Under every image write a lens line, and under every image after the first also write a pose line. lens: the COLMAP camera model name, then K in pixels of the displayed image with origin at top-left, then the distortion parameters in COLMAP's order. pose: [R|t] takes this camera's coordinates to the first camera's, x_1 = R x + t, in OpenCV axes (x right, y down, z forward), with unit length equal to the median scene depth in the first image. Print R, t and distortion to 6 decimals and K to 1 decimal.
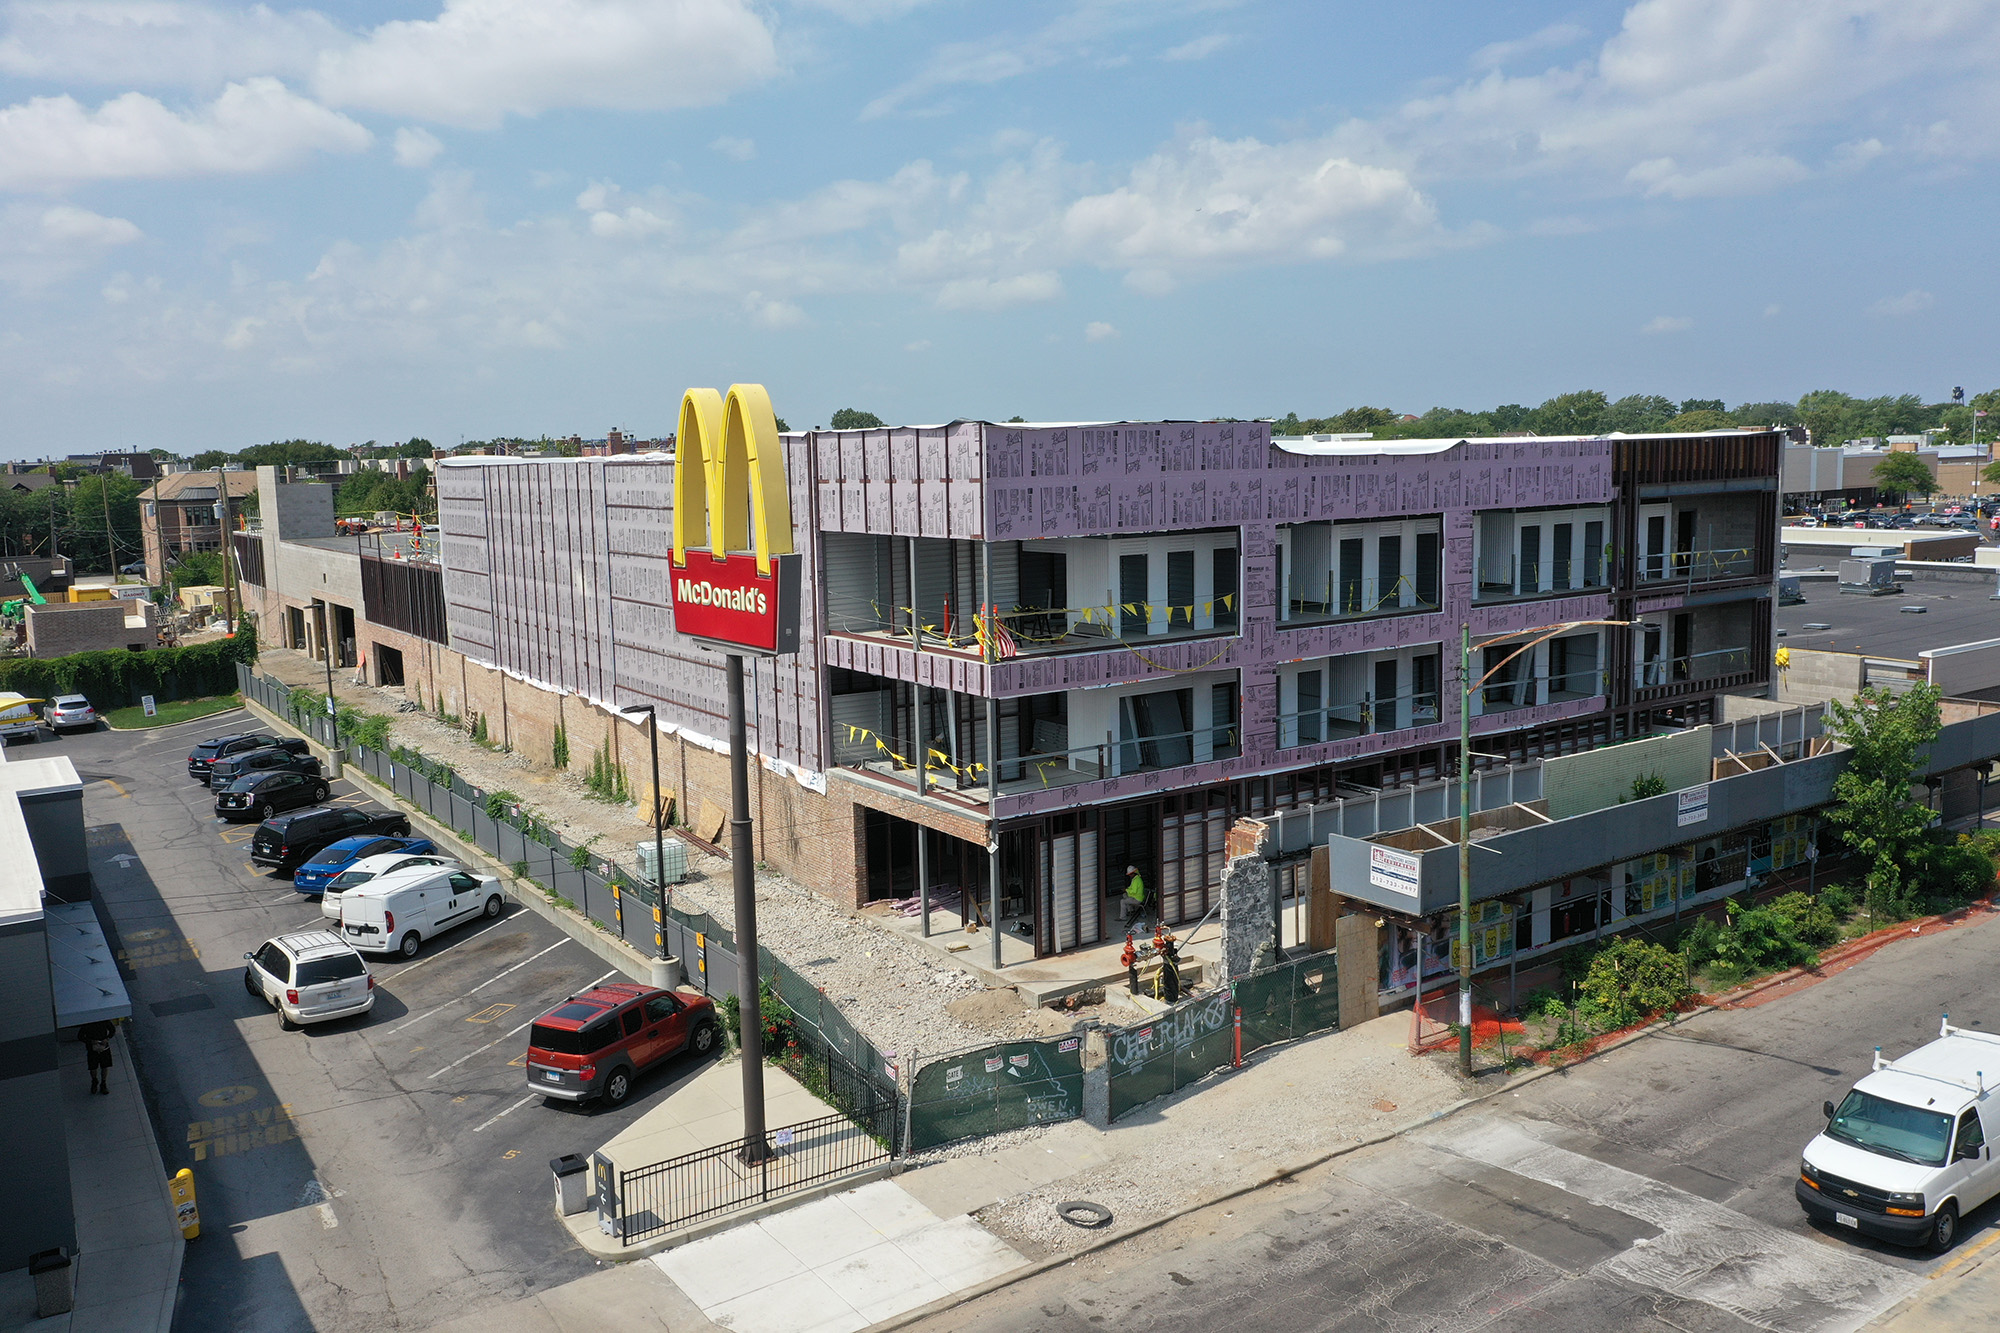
lens RADIAL K [[1594.2, 0, 992.4], [0, 1594.2, 665.7], [0, 0, 1]] dist [0.002283, 0.002055]
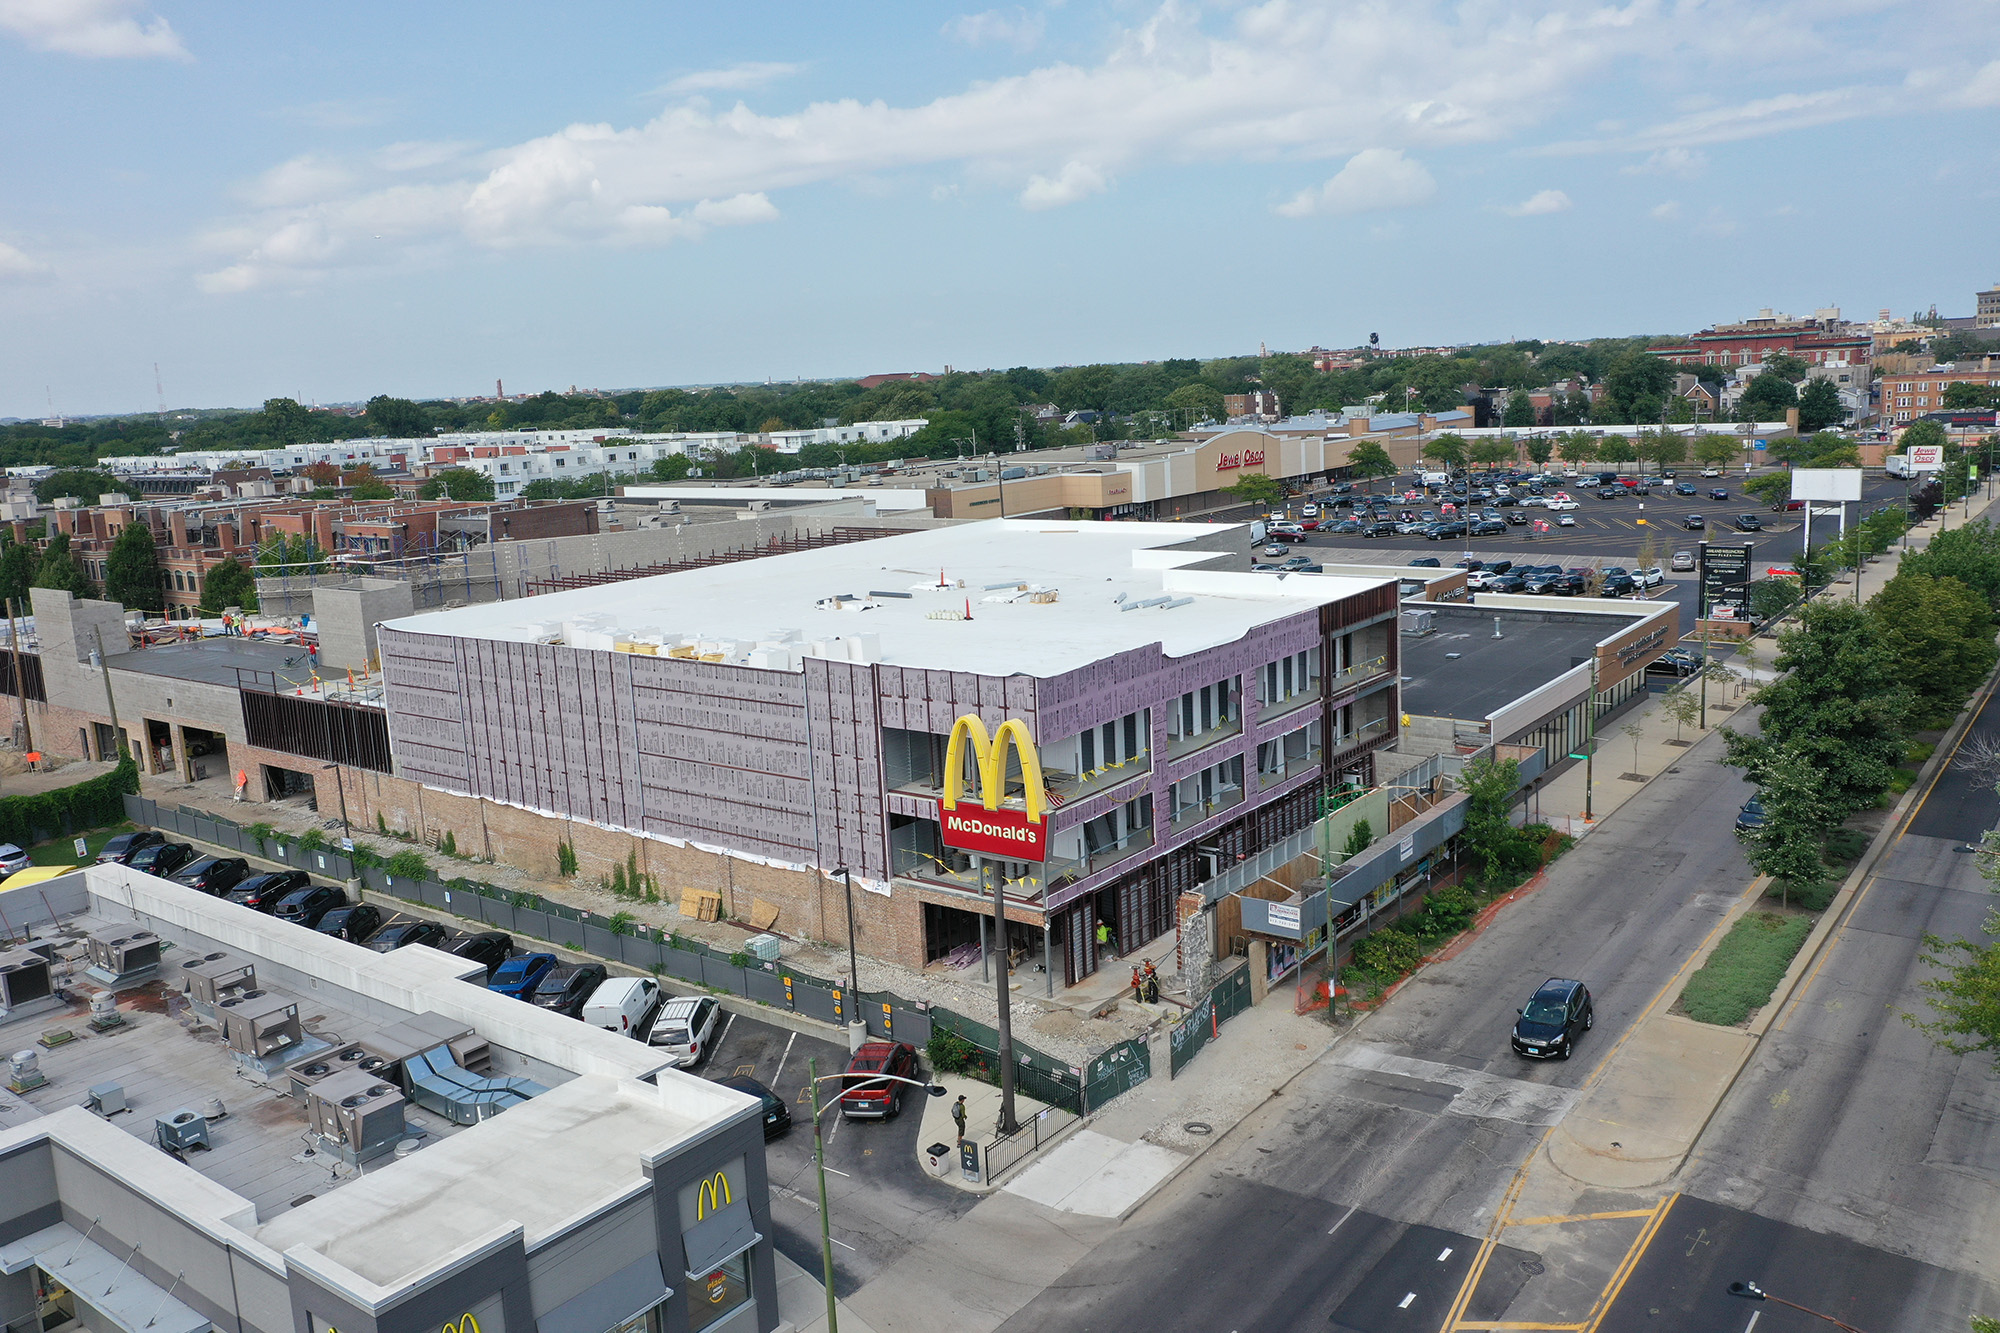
lens RADIAL K [[1585.2, 0, 1000.0], [0, 1585.2, 666.5], [0, 0, 1]] dist [0.000219, 0.011999]
pose [[0.950448, -0.080270, 0.300341, -0.528376], [0.069261, 0.996484, 0.047142, -0.240366], [-0.303070, -0.024004, 0.952666, -0.556050]]
